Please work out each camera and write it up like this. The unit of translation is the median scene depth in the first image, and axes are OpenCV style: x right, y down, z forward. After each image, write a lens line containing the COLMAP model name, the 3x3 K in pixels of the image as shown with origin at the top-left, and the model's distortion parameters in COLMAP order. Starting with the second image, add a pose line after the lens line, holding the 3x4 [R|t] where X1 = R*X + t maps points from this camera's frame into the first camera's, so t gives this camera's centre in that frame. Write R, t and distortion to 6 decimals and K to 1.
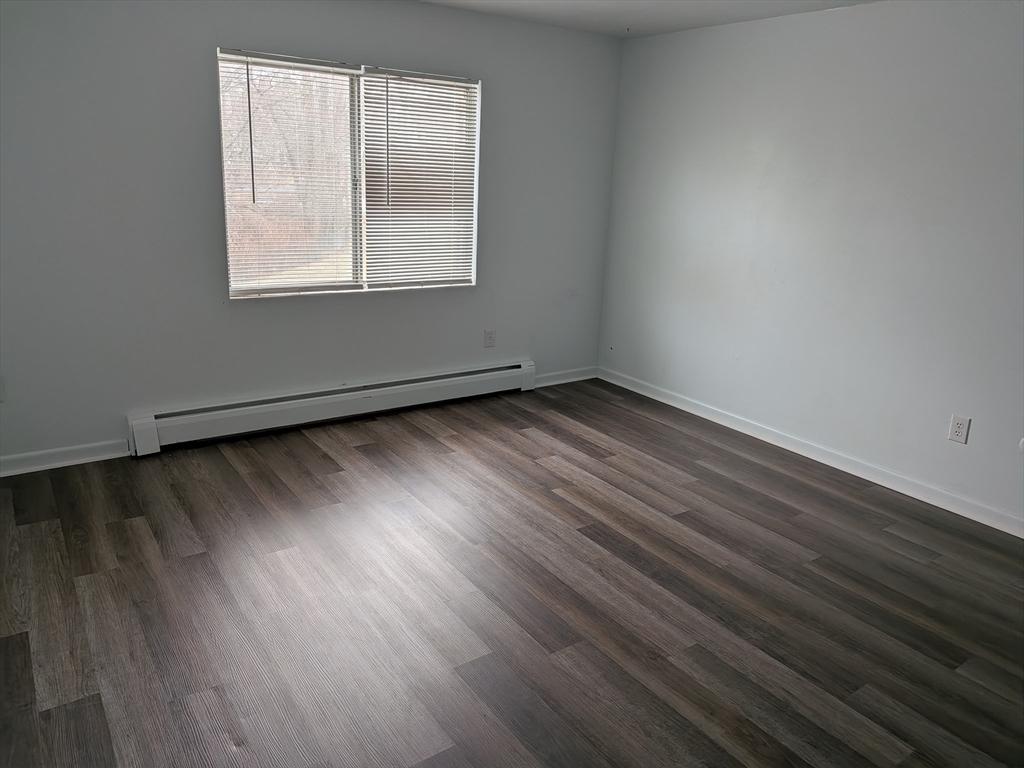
lens RADIAL K [[726.3, 0, 512.4], [0, 726.3, 352.6], [0, 0, 1]] dist [0.079848, -0.092681]
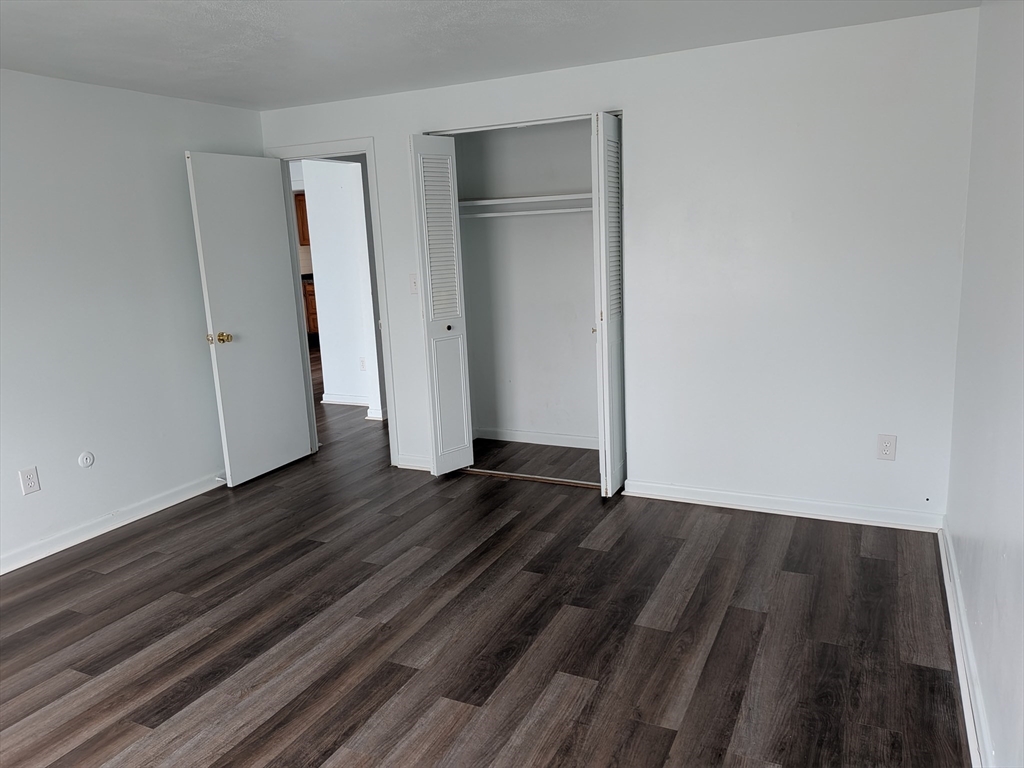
lens RADIAL K [[737.3, 0, 512.0], [0, 737.3, 384.0], [0, 0, 1]] dist [0.072958, -0.098231]
pose [[-0.467505, -0.201270, 0.860773, -0.544556], [0.244284, 0.906402, 0.344616, -0.199027], [-0.849567, 0.371382, -0.374580, 0.708481]]
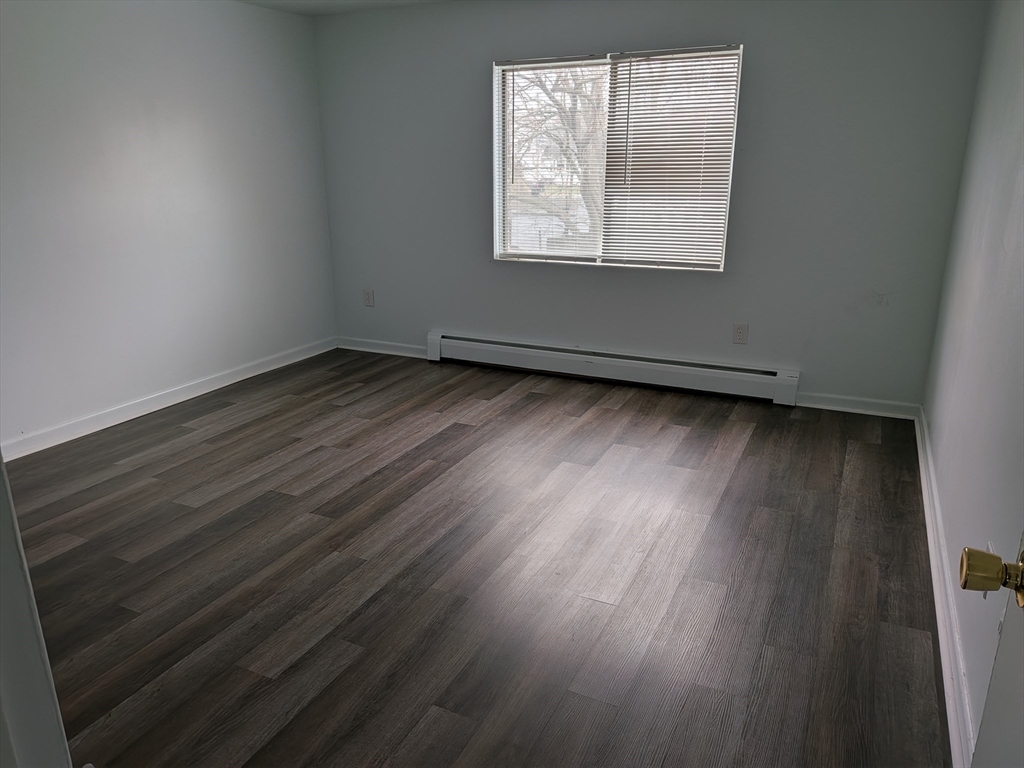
lens RADIAL K [[737.3, 0, 512.0], [0, 737.3, 384.0], [0, 0, 1]] dist [0.072958, -0.098231]
pose [[0.483268, 0.203269, -0.851548, 0.805412], [-0.188168, 0.974057, 0.125724, -0.027899], [0.855012, 0.099476, 0.508979, 0.383383]]
